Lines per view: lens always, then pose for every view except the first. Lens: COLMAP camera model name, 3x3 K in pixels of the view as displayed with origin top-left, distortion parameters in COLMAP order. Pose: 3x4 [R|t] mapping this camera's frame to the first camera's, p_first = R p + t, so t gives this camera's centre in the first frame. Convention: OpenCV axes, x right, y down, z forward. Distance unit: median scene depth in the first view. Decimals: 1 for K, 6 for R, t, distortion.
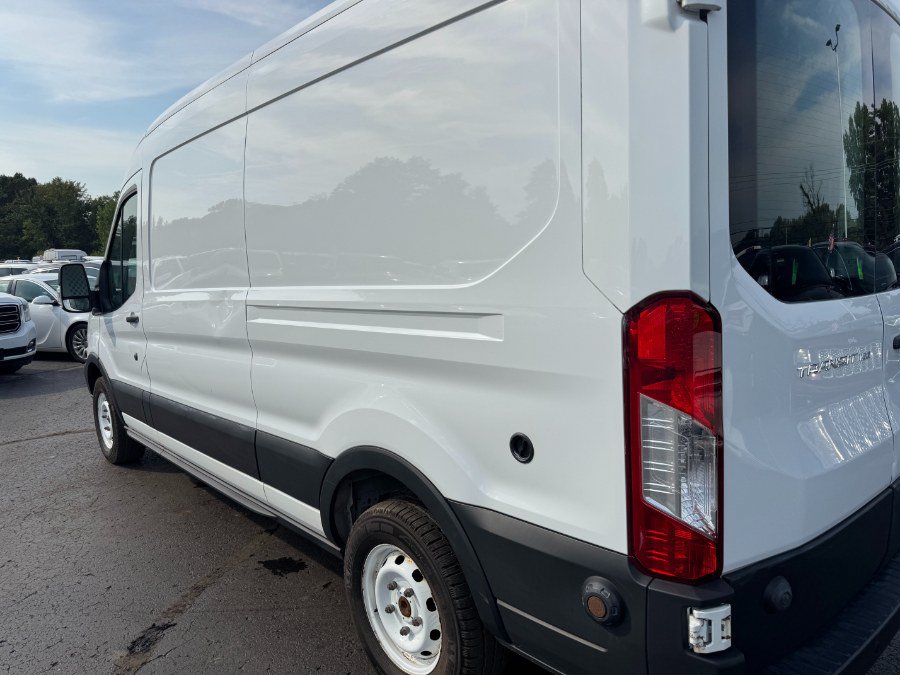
lens RADIAL K [[641.6, 0, 450.0], [0, 641.6, 337.5], [0, 0, 1]] dist [0.007352, -0.002512]
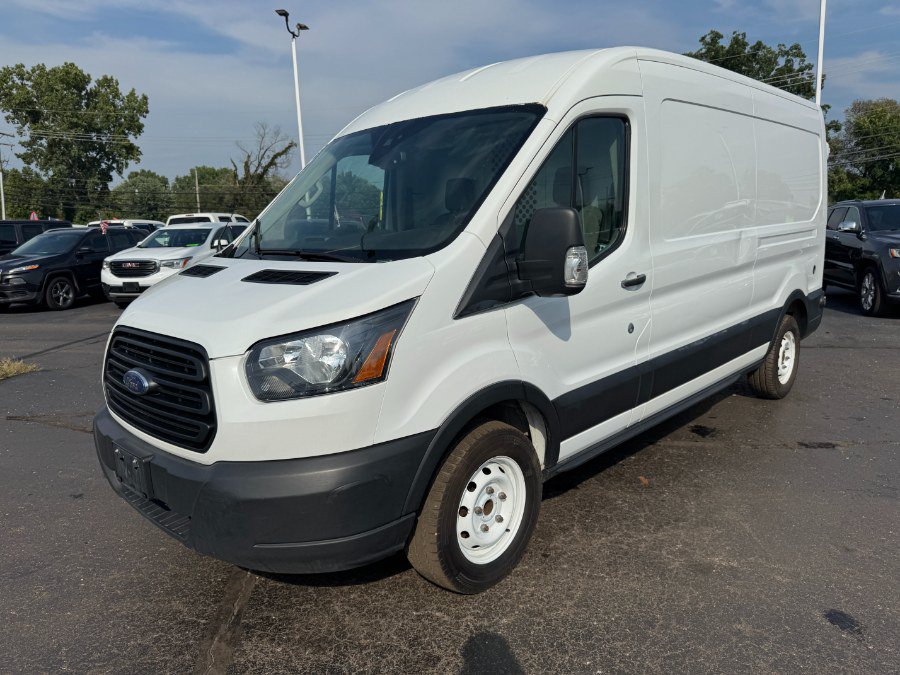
lens RADIAL K [[644.9, 0, 448.7], [0, 644.9, 334.4], [0, 0, 1]] dist [0.008613, -0.002950]
pose [[-0.080270, -0.141254, 0.986714, -2.020114], [0.148798, 0.977118, 0.151985, -0.188817], [-0.985604, 0.159020, -0.057415, 2.039405]]
